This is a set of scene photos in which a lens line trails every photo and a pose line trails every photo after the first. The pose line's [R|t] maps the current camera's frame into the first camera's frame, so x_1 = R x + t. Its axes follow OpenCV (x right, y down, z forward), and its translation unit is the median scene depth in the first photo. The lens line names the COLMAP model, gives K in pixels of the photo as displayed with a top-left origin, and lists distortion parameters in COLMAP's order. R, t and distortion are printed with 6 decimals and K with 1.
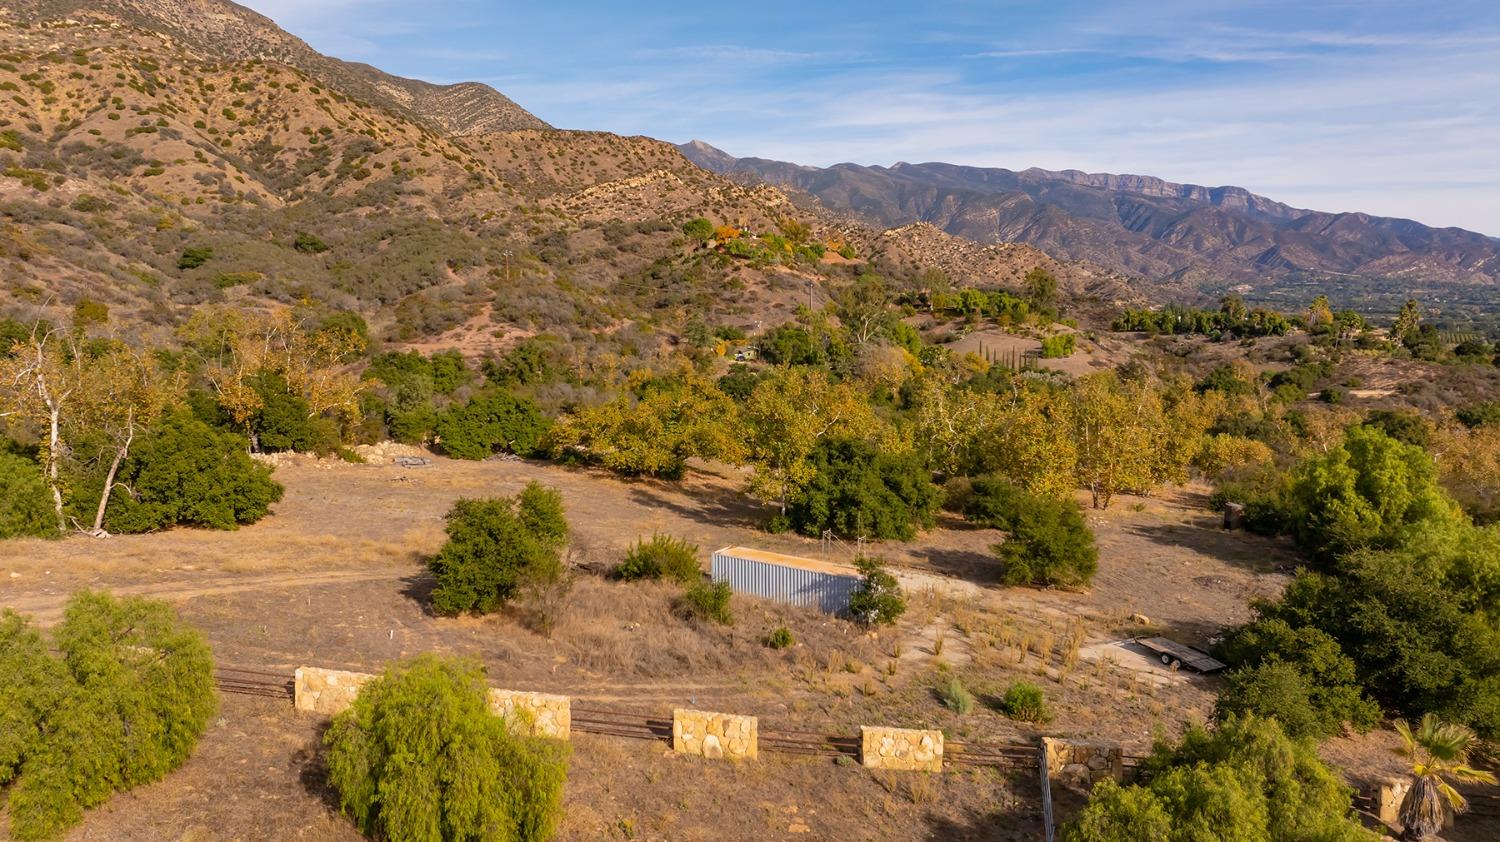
lens RADIAL K [[1053.3, 0, 749.8], [0, 1053.3, 416.0], [0, 0, 1]] dist [-0.034003, 0.028668]
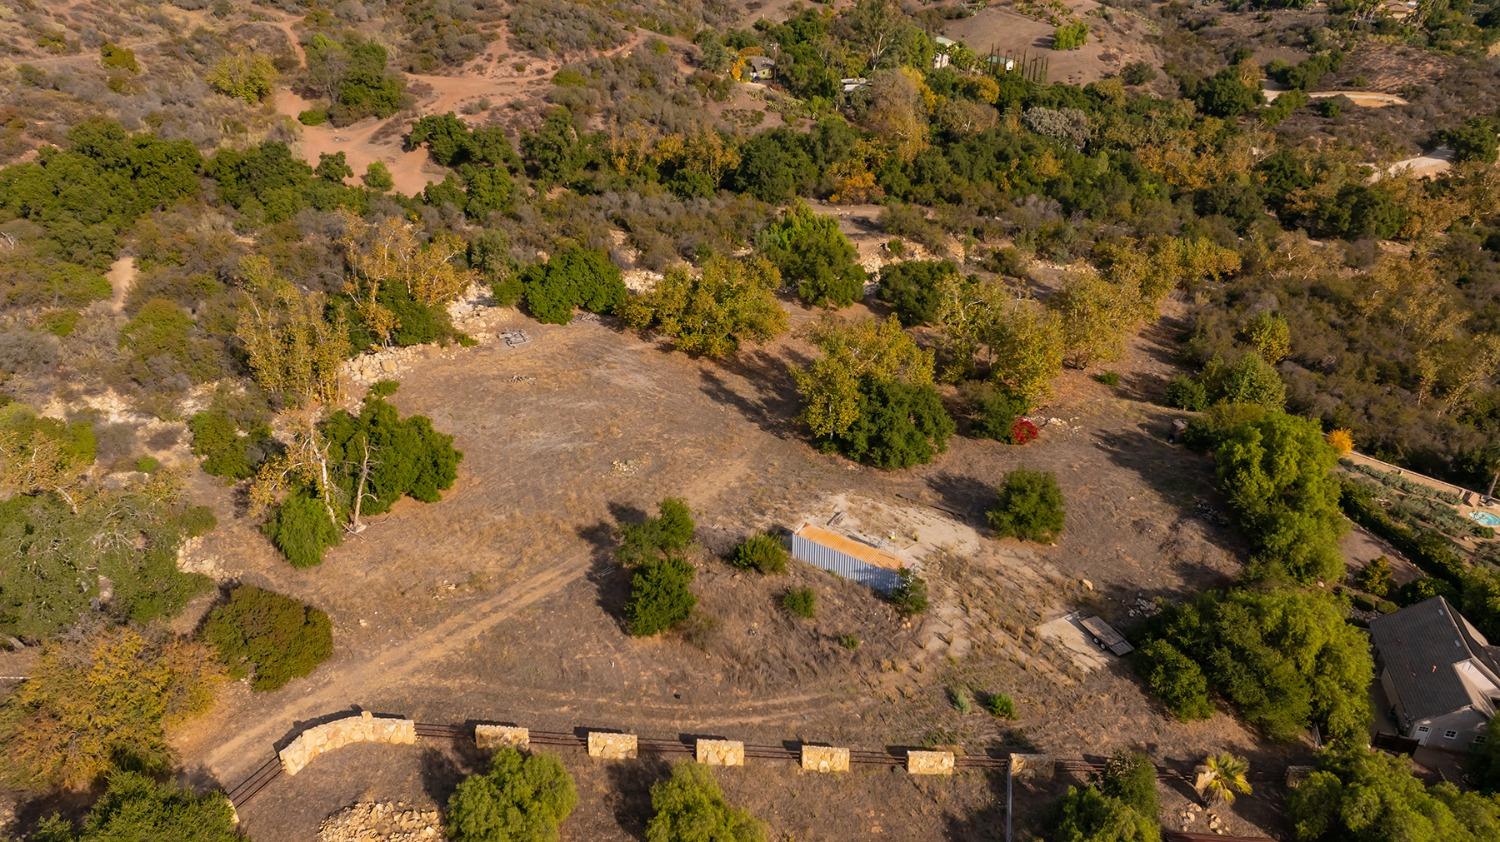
lens RADIAL K [[1053.3, 0, 749.8], [0, 1053.3, 416.0], [0, 0, 1]] dist [-0.034003, 0.028668]
pose [[0.999936, -0.000201, 0.011300, -0.016014], [-0.003993, 0.929056, 0.369918, -0.078730], [-0.010572, -0.369939, 0.928996, -0.037626]]
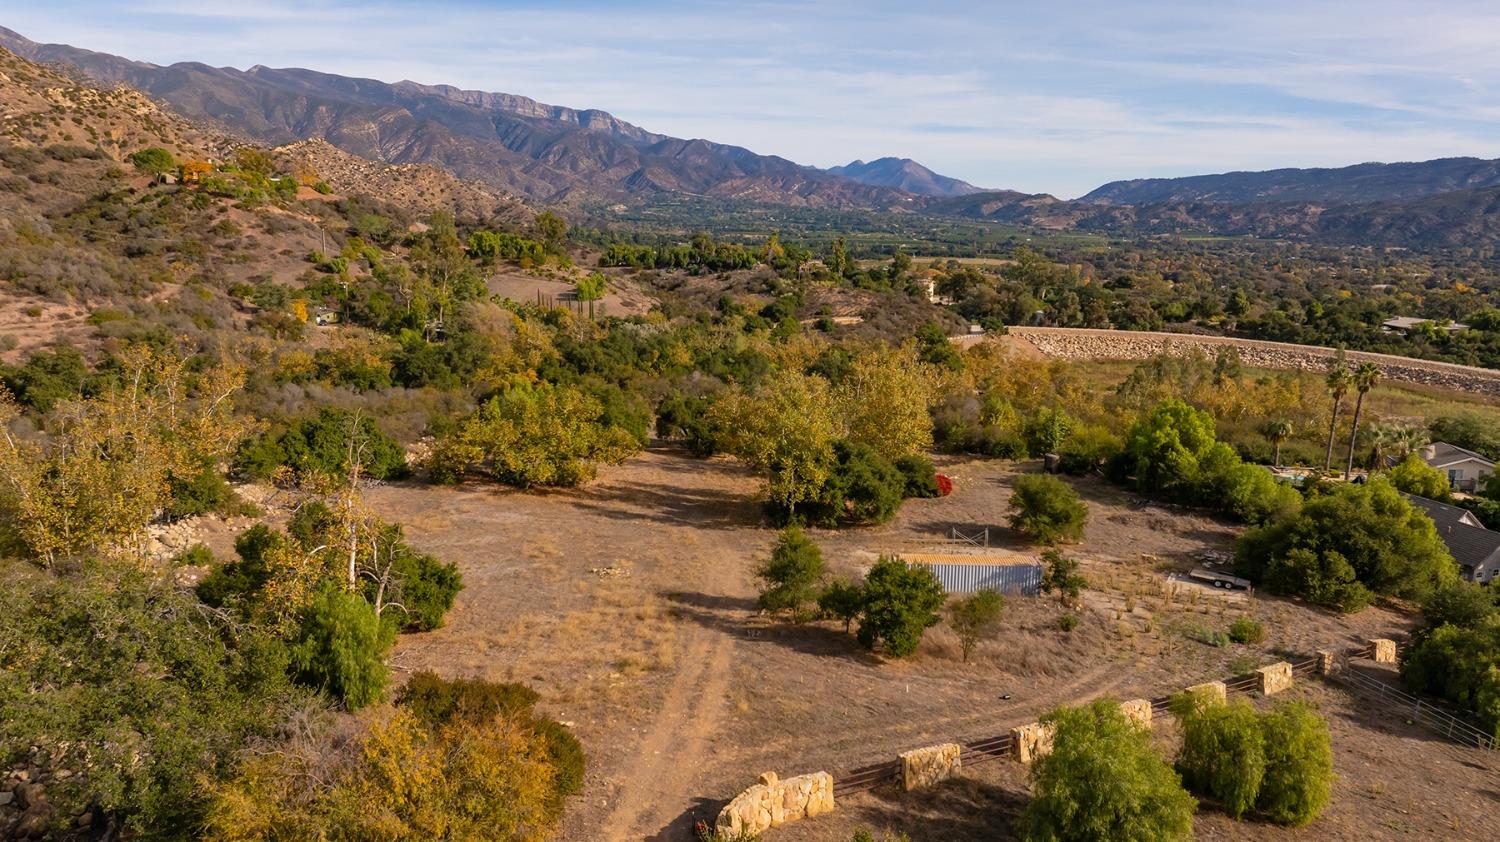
lens RADIAL K [[1053.3, 0, 749.8], [0, 1053.3, 416.0], [0, 0, 1]] dist [-0.034003, 0.028668]
pose [[0.843190, -0.098431, 0.528529, -0.115527], [0.057604, 0.993978, 0.093216, -0.022998], [-0.534521, -0.048153, 0.843782, 0.011952]]
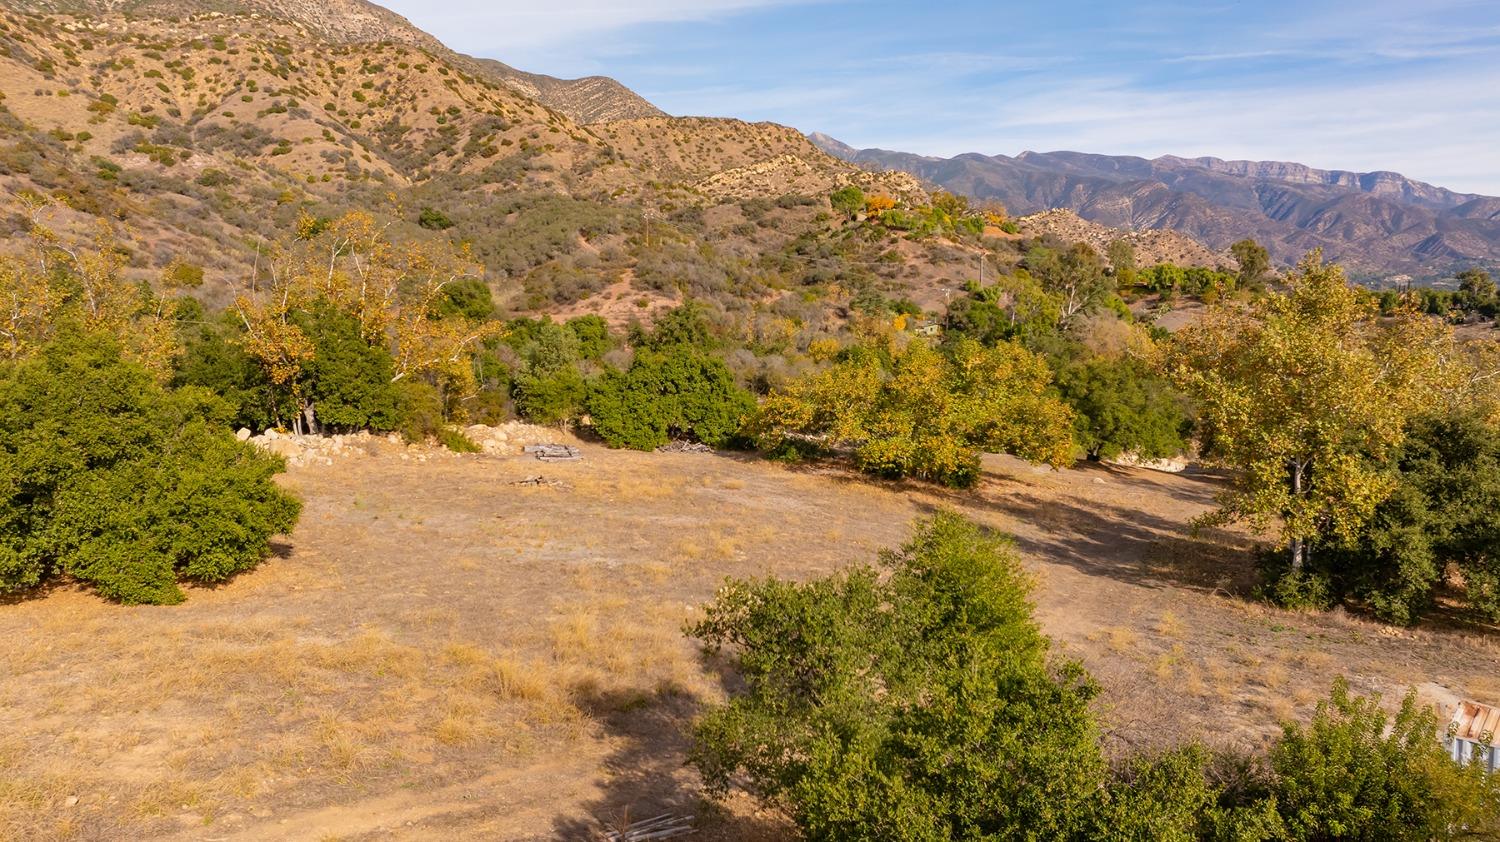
lens RADIAL K [[1053.3, 0, 749.8], [0, 1053.3, 416.0], [0, 0, 1]] dist [-0.034003, 0.028668]
pose [[0.993808, 0.009869, -0.110674, -0.032354], [-0.009259, 0.999939, 0.006026, 0.004162], [0.110726, -0.004964, 0.993839, 0.093224]]
